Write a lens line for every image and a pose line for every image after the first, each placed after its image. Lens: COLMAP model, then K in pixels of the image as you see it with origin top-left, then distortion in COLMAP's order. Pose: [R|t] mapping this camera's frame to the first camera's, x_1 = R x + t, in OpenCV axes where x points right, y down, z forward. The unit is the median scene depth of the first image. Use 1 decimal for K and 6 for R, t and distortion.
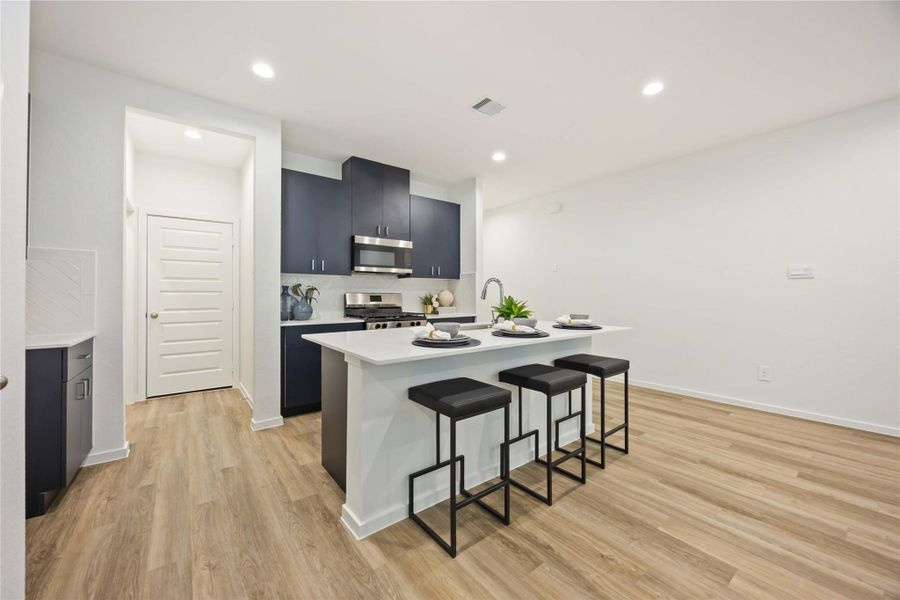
lens RADIAL K [[347.7, 0, 448.5], [0, 347.7, 297.5], [0, 0, 1]] dist [-0.001143, -0.000007]
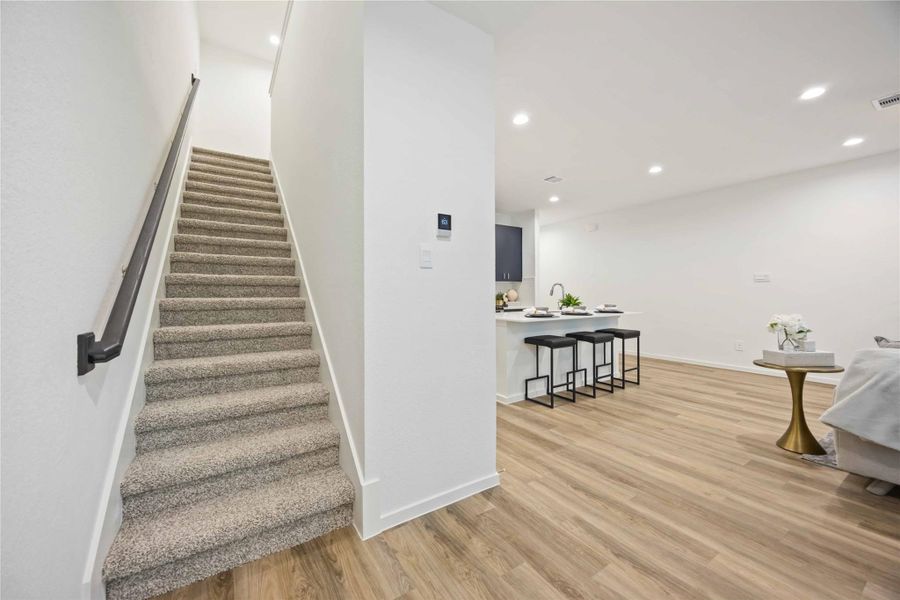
lens RADIAL K [[347.7, 0, 452.0], [0, 347.7, 297.0], [0, 0, 1]] dist [-0.001143, -0.000007]
pose [[0.997453, -0.000723, -0.071326, -0.287009], [0.000904, 0.999996, 0.002505, 0.008670], [0.071324, -0.002563, 0.997450, -0.787372]]
